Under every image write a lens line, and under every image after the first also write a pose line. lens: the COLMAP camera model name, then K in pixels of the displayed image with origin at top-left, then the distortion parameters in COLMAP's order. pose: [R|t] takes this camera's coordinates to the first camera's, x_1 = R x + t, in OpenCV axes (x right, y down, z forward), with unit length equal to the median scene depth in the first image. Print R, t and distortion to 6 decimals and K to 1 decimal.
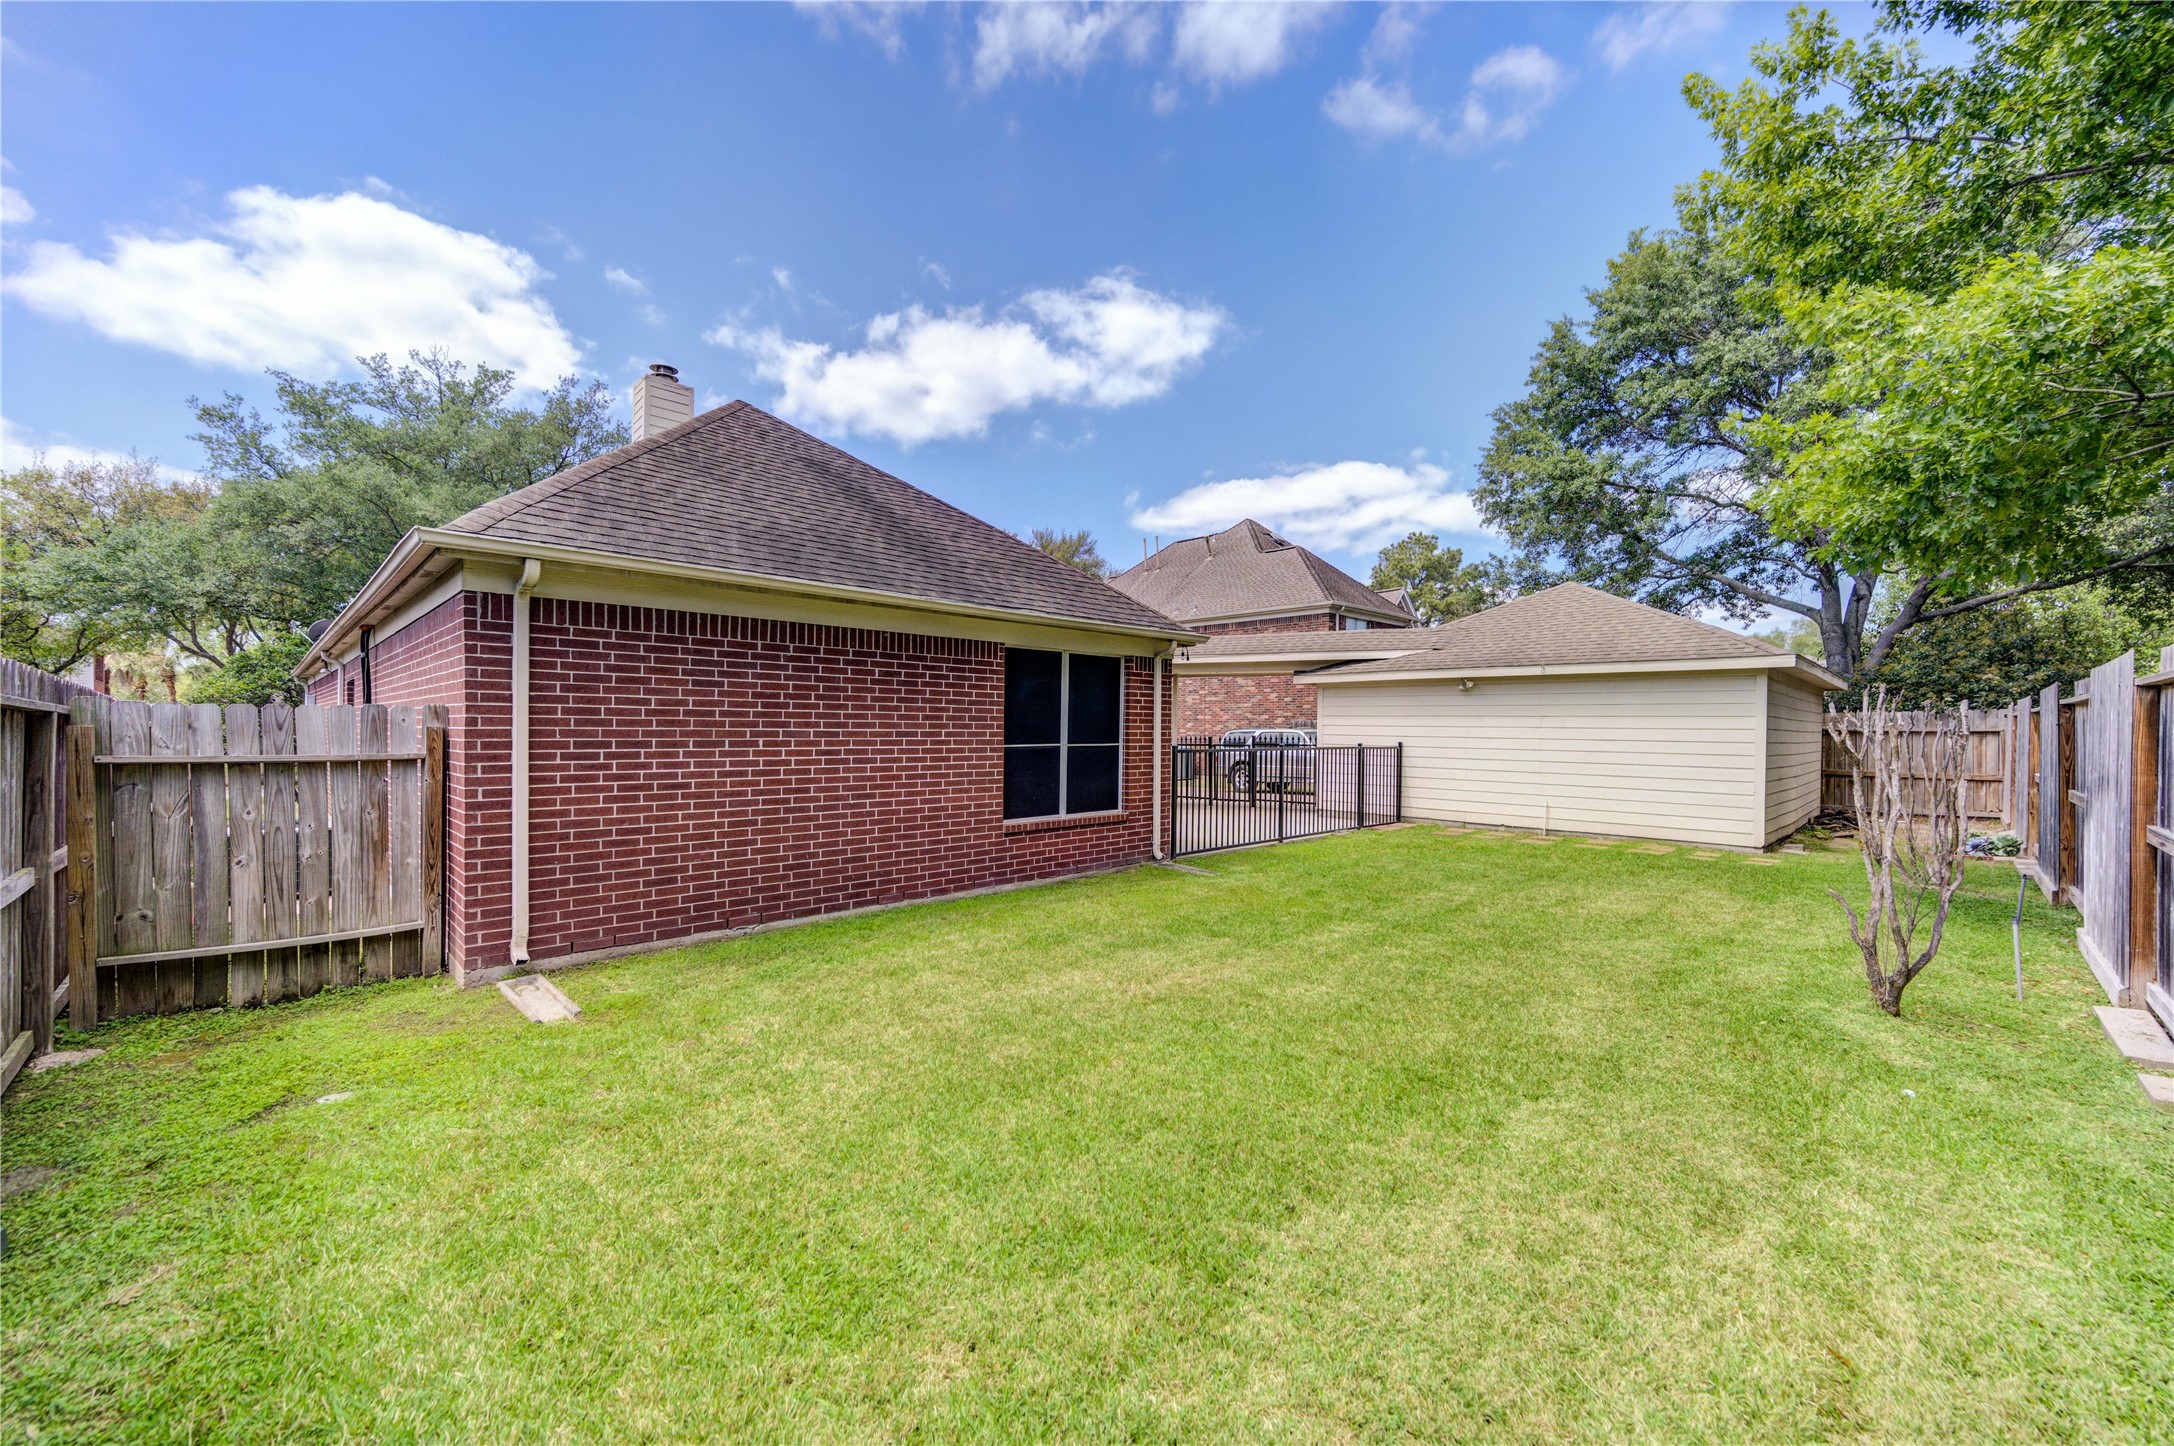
lens RADIAL K [[845.8, 0, 1096.2], [0, 845.8, 731.6], [0, 0, 1]] dist [0.002413, -0.000286]
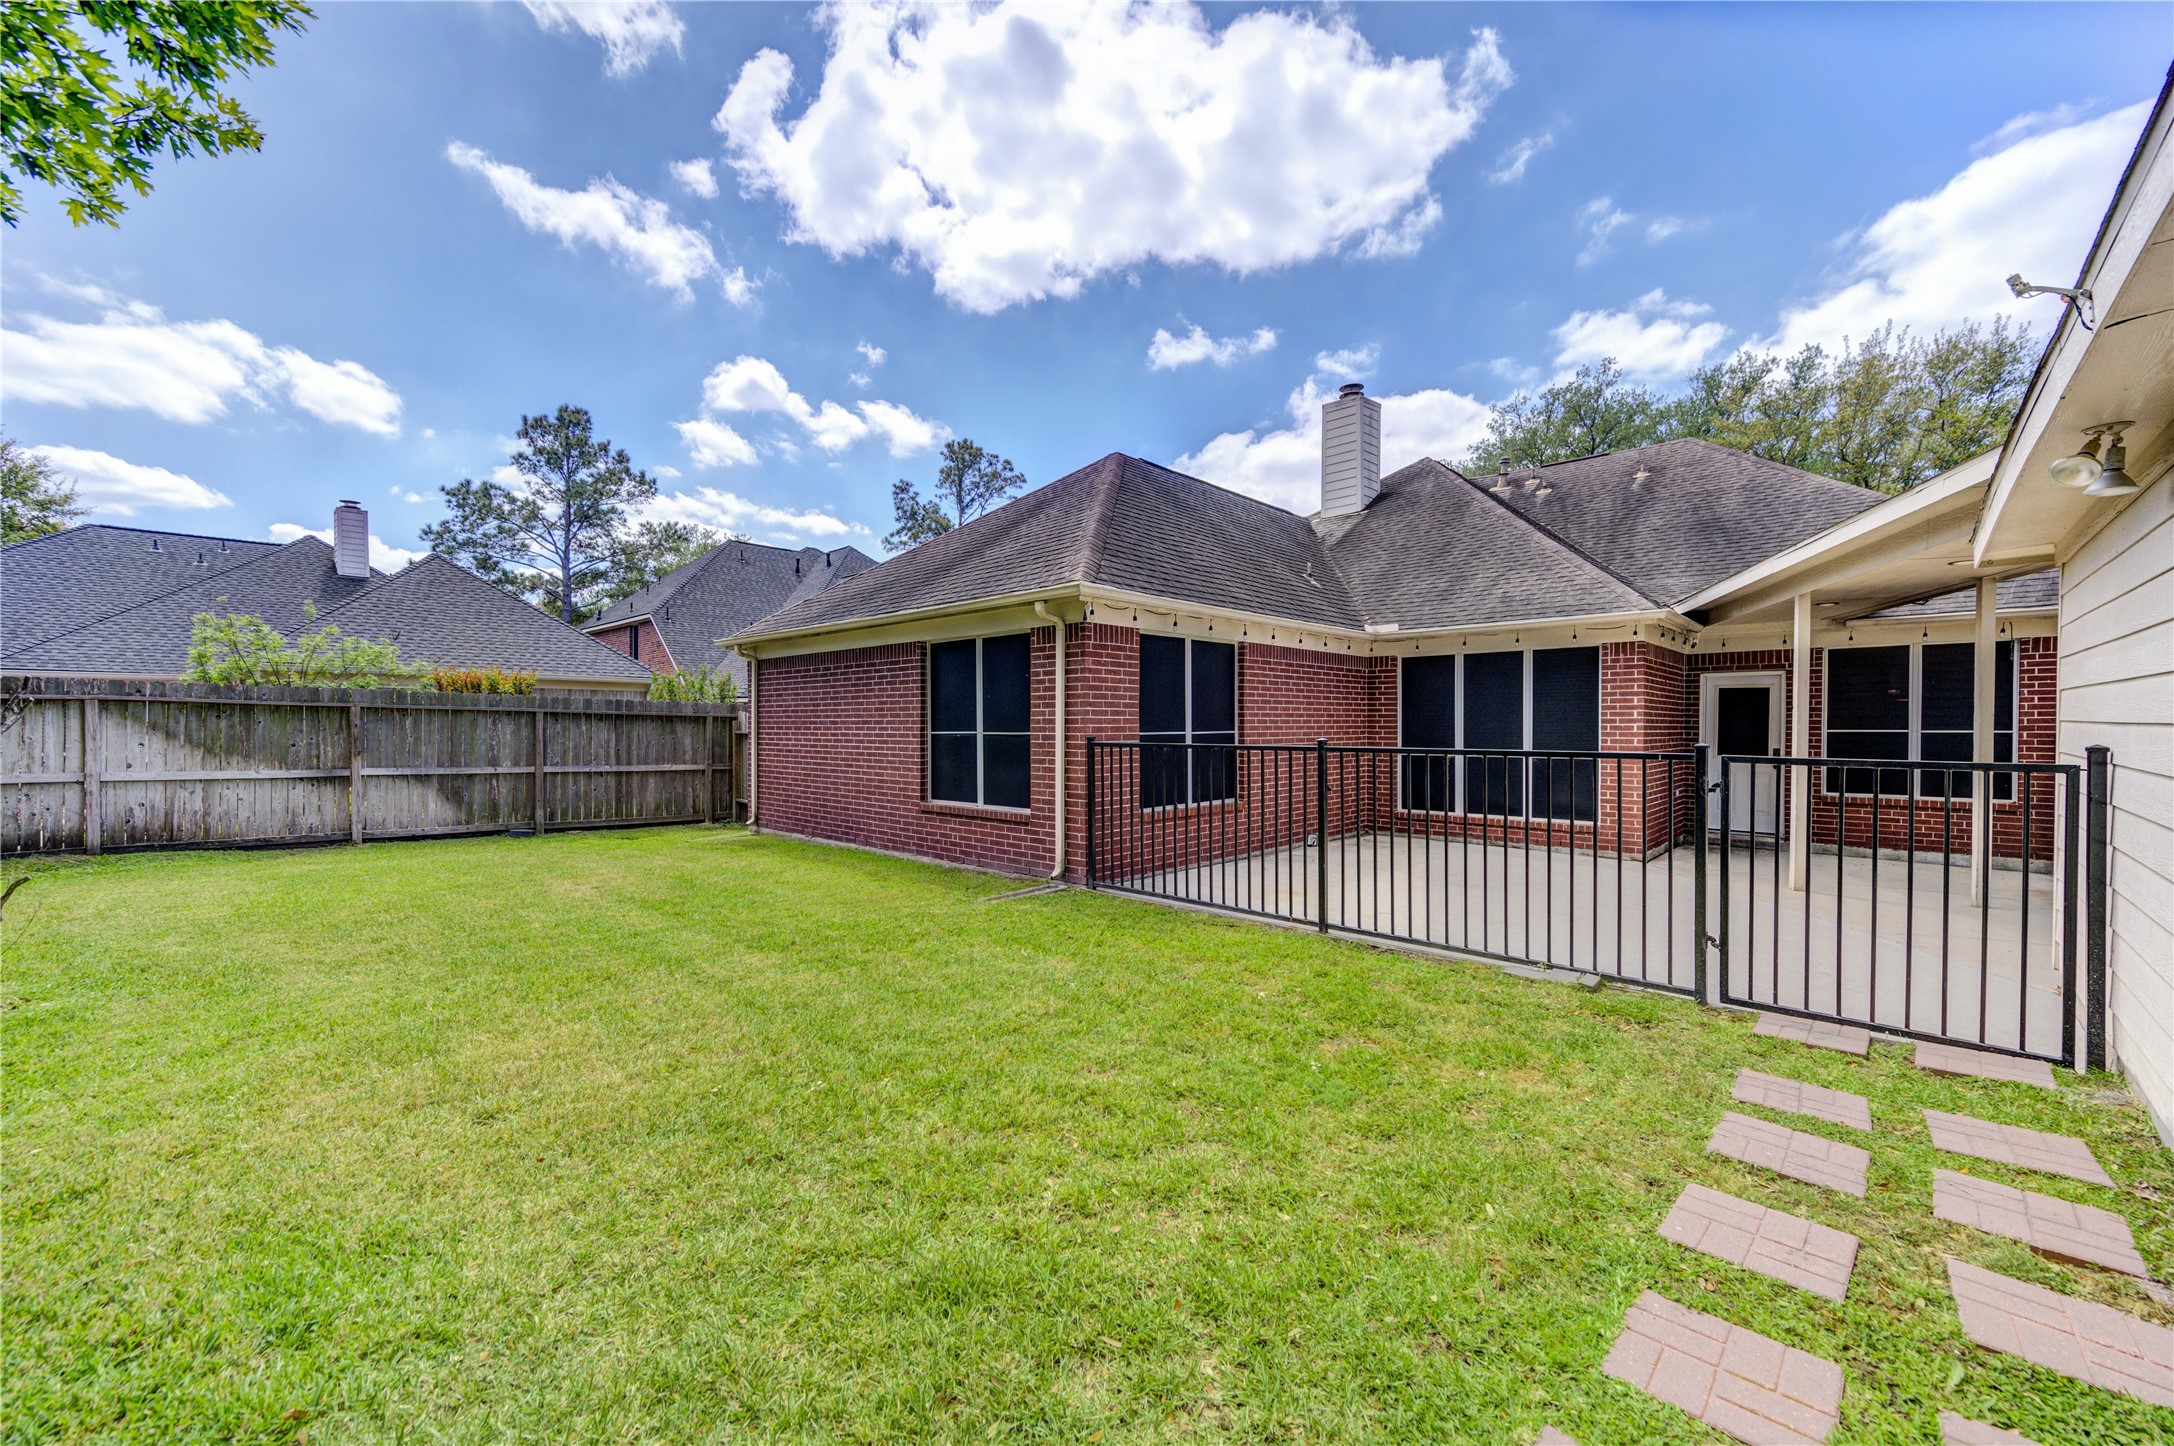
lens RADIAL K [[845.8, 0, 1096.2], [0, 845.8, 731.6], [0, 0, 1]] dist [0.002413, -0.000286]
pose [[0.040966, 0.002225, -0.999158, 0.951595], [-0.002771, 0.999994, 0.002113, 0.012036], [0.999157, 0.002682, 0.040972, 1.105684]]
